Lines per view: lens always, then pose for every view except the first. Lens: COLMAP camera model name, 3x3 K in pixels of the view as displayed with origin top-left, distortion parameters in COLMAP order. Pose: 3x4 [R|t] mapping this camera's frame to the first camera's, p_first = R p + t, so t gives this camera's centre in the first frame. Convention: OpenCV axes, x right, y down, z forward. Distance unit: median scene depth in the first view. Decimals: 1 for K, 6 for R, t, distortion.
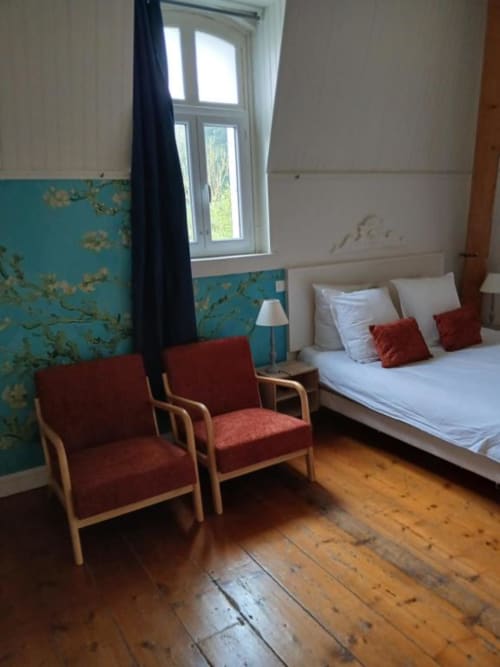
lens RADIAL K [[520.6, 0, 246.4], [0, 520.6, 335.2], [0, 0, 1]] dist [0.008642, -0.052305]
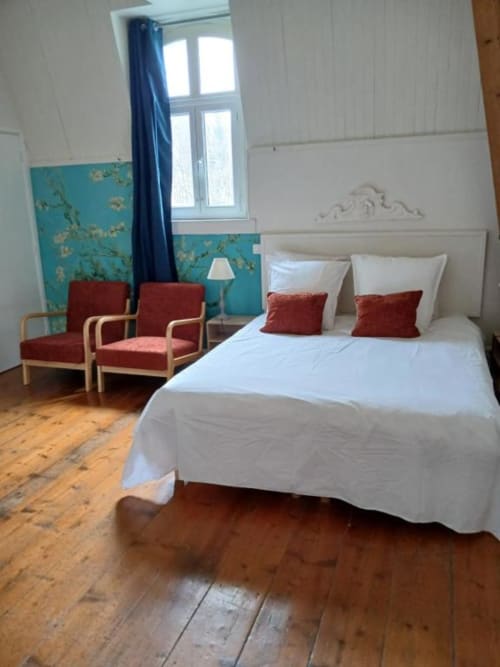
lens RADIAL K [[520.6, 0, 246.4], [0, 520.6, 335.2], [0, 0, 1]] dist [0.008642, -0.052305]
pose [[0.631490, 0.215197, -0.744923, 1.138184], [-0.164223, 0.976040, 0.142747, -0.084778], [0.757793, 0.032191, 0.651700, 0.308792]]
